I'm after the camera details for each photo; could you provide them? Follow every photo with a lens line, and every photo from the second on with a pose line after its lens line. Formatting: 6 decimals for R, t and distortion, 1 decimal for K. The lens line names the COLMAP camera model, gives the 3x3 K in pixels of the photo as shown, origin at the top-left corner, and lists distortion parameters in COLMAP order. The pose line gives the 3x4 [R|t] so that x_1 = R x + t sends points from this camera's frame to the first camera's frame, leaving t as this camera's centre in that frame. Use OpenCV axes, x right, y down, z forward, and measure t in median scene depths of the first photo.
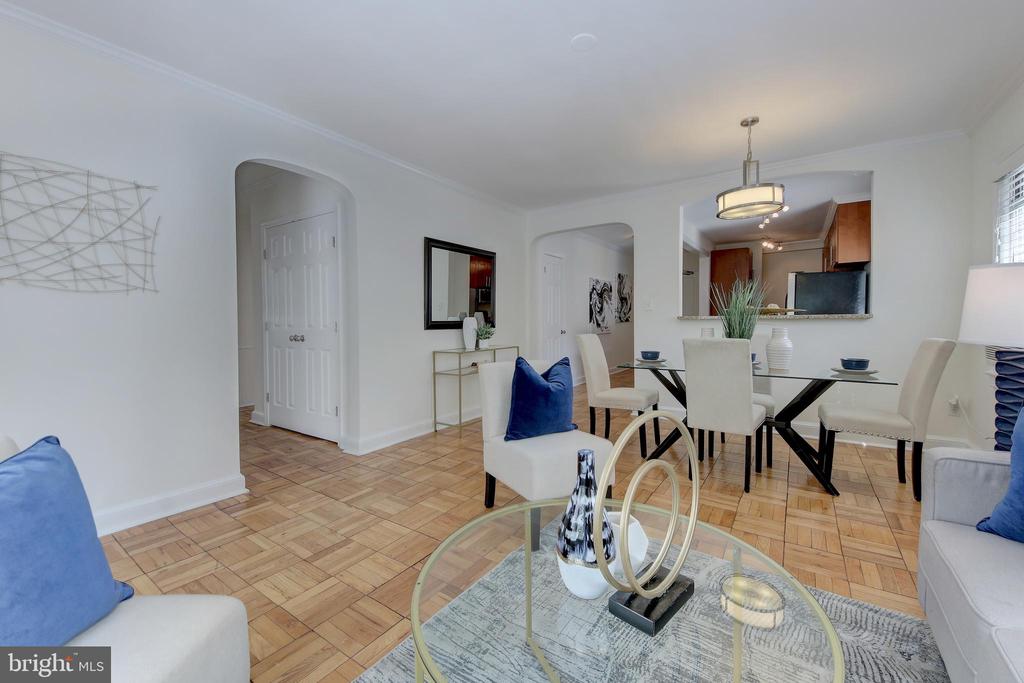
lens RADIAL K [[413.6, 0, 515.3], [0, 413.6, 321.9], [0, 0, 1]] dist [0.000544, -0.006648]
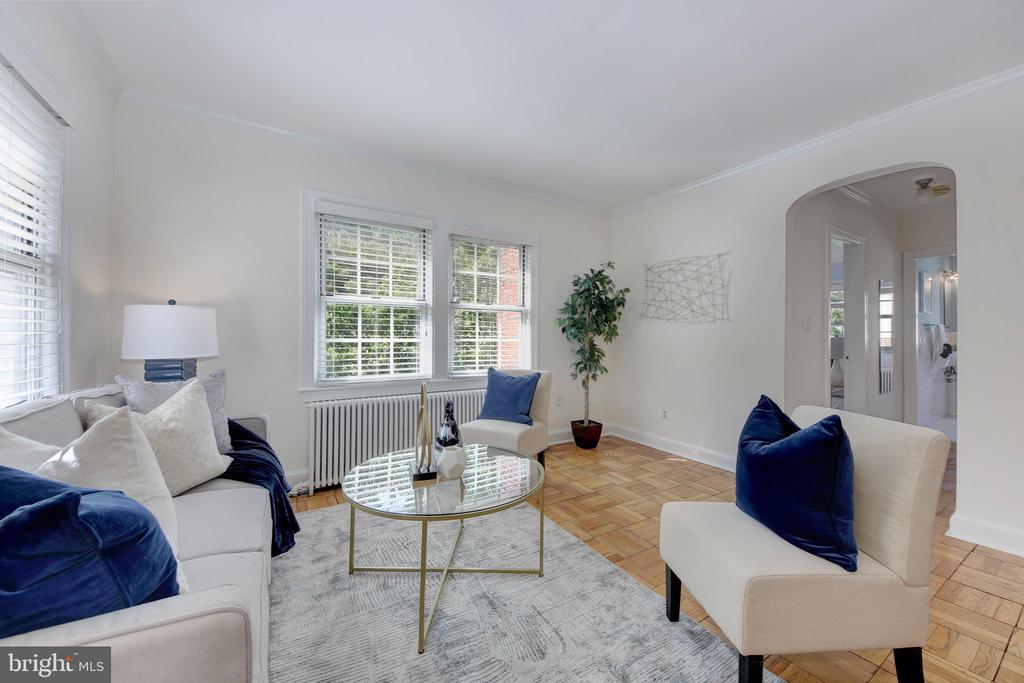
lens RADIAL K [[380.9, 0, 517.0], [0, 380.9, 326.6], [0, 0, 1]] dist [0.033330, -0.016410]
pose [[-0.384685, -0.020132, -0.922828, 0.741872], [-0.008926, 0.999797, -0.018090, -0.017506], [0.923005, 0.001278, -0.384787, 0.821492]]
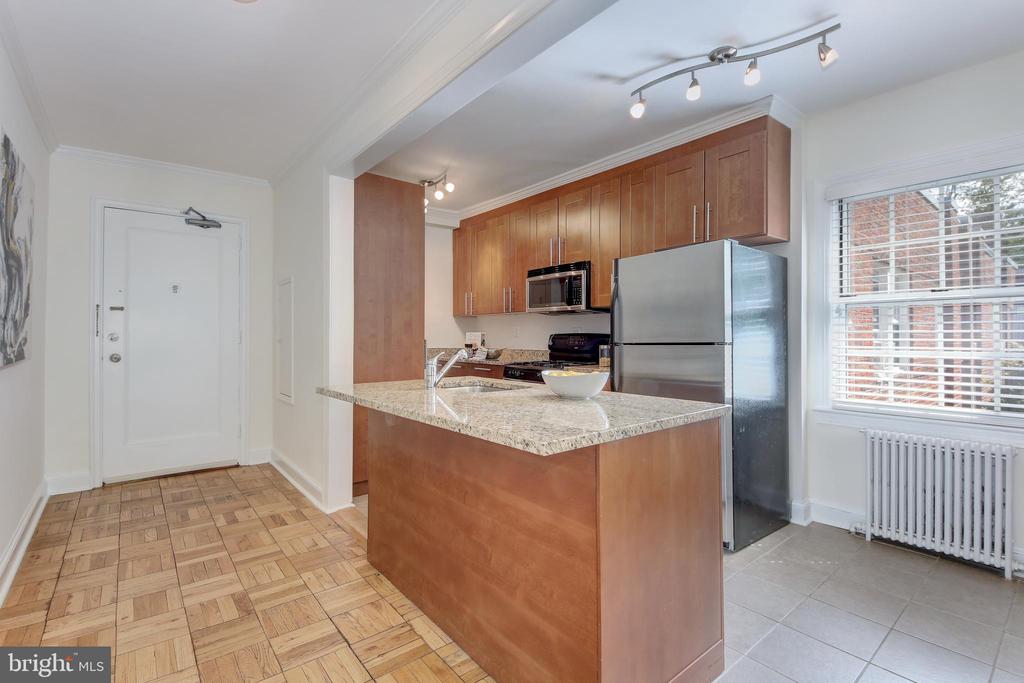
lens RADIAL K [[464.6, 0, 517.0], [0, 464.6, 335.5], [0, 0, 1]] dist [0.001118, 0.000073]
pose [[0.267615, 0.013968, 0.963425, 0.375604], [-0.000274, 0.999896, -0.014421, -0.038788], [-0.963526, 0.003596, 0.267591, 2.408349]]
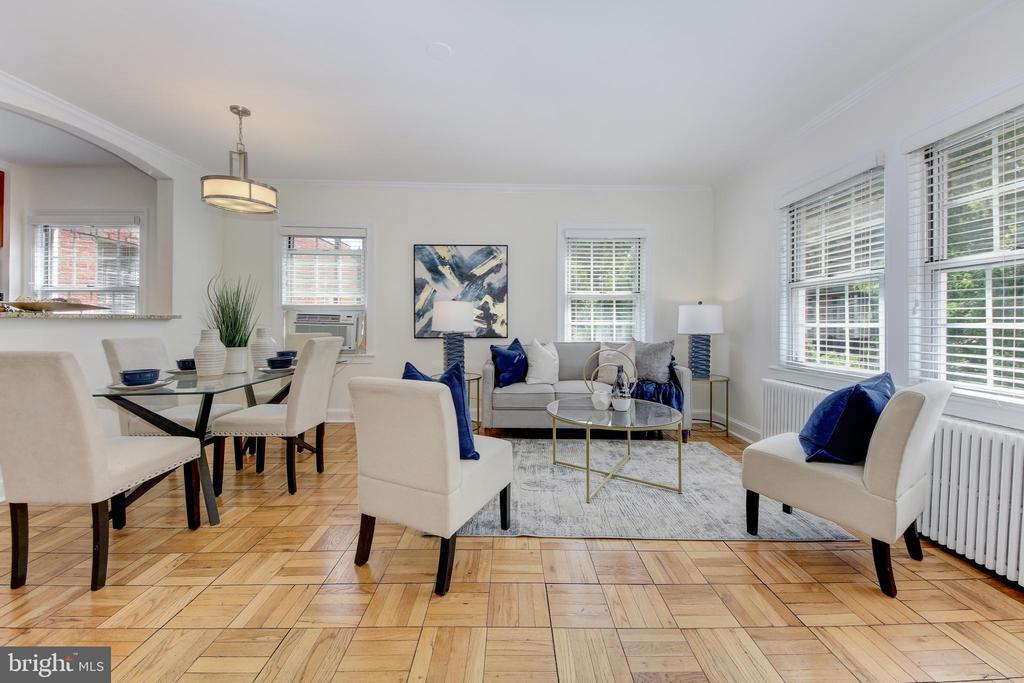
lens RADIAL K [[380.9, 0, 517.0], [0, 380.9, 326.6], [0, 0, 1]] dist [0.033330, -0.016410]
pose [[-0.589849, -0.003919, 0.807504, -0.661029], [0.001714, 0.999980, 0.006105, 0.004984], [-0.807512, 0.004985, -0.589831, 1.293356]]
